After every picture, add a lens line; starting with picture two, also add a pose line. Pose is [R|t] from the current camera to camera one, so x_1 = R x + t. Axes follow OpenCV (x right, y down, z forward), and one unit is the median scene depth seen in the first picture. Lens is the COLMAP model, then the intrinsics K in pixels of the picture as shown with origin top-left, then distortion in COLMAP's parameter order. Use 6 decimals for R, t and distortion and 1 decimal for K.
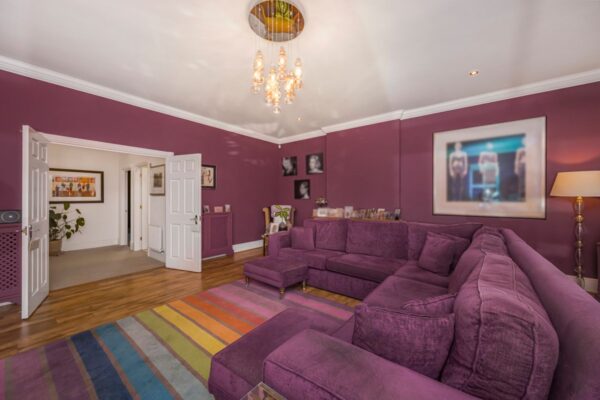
lens RADIAL K [[229.7, 0, 291.0], [0, 229.7, 196.3], [0, 0, 1]] dist [0.000739, 0.000031]
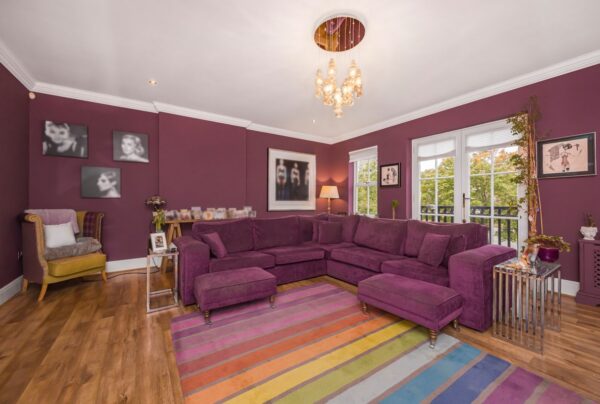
lens RADIAL K [[240.0, 0, 297.1], [0, 240.0, 201.3], [0, 0, 1]] dist [0.000328, 0.000053]
pose [[0.301348, 0.001872, 0.953512, -0.523914], [-0.011705, 0.999930, 0.001736, 0.017584], [-0.953442, -0.011683, 0.301349, 0.363680]]
